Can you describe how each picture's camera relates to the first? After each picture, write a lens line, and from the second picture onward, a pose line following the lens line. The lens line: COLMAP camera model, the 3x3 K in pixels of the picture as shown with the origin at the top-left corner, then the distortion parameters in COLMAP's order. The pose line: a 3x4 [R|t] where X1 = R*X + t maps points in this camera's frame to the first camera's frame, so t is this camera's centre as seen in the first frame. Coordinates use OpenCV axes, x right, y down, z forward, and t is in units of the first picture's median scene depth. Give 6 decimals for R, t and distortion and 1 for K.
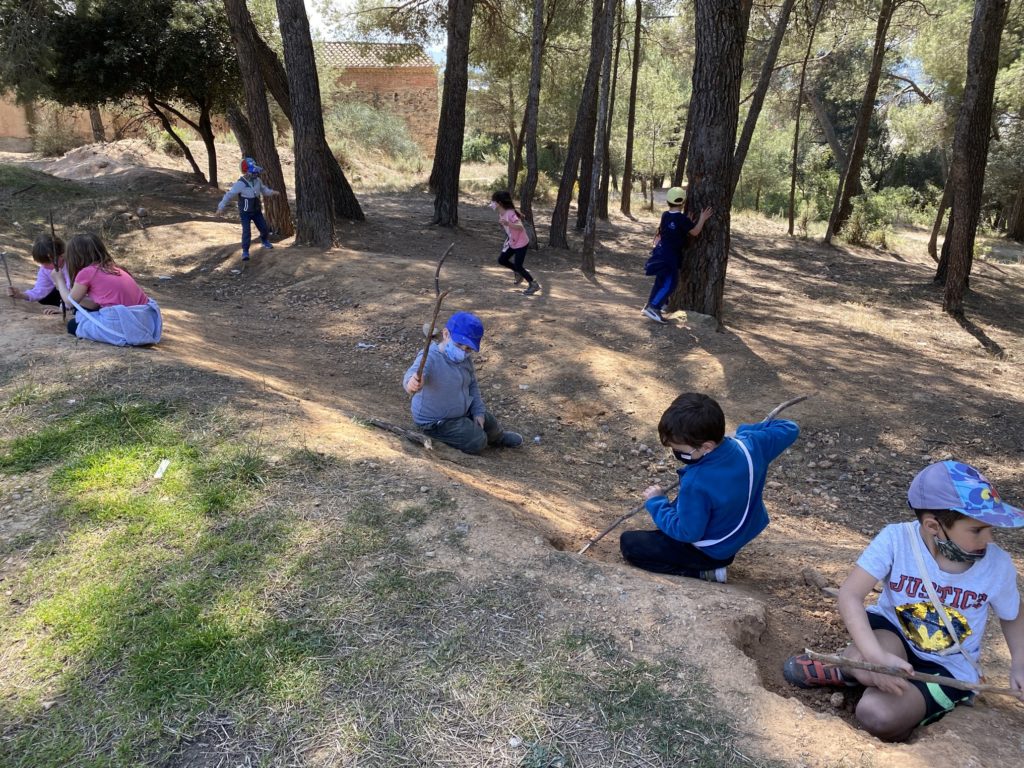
lens RADIAL K [[791.8, 0, 510.1], [0, 791.8, 387.6], [0, 0, 1]] dist [0.042910, -0.004030]
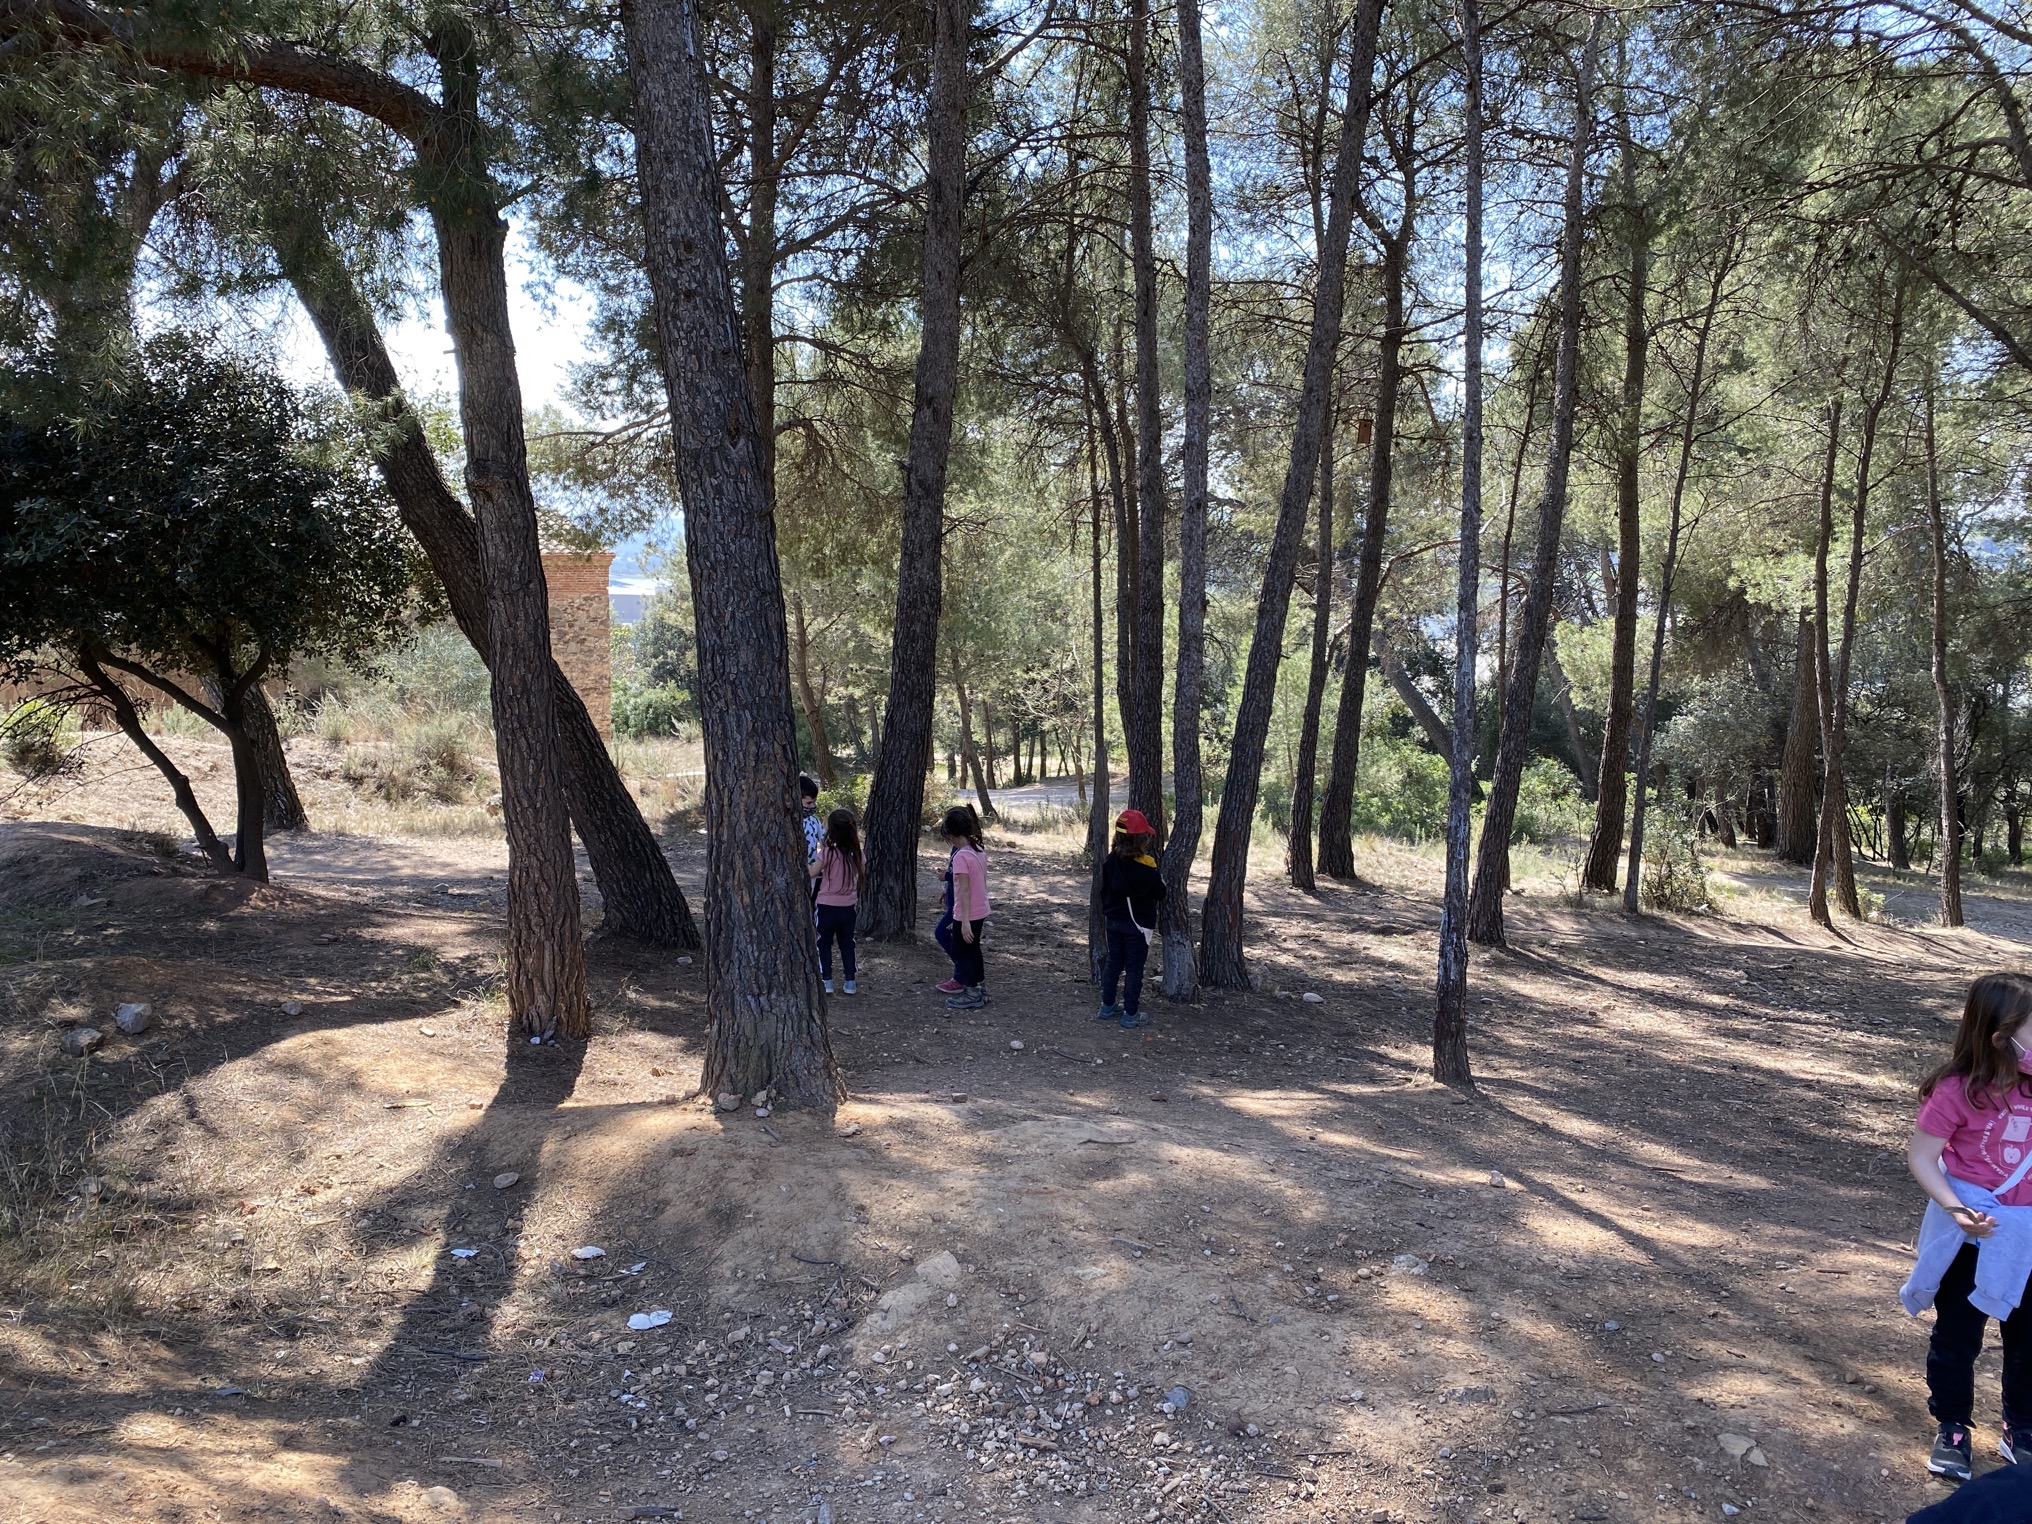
lens RADIAL K [[1571.2, 0, 1021.0], [0, 1571.2, 755.9], [0, 0, 1]] dist [0.042910, -0.004030]
pose [[0.970391, -0.032651, 0.239323, -0.201905], [0.091305, 0.966889, -0.238304, -0.102038], [-0.223618, 0.253099, 0.941242, 0.241548]]
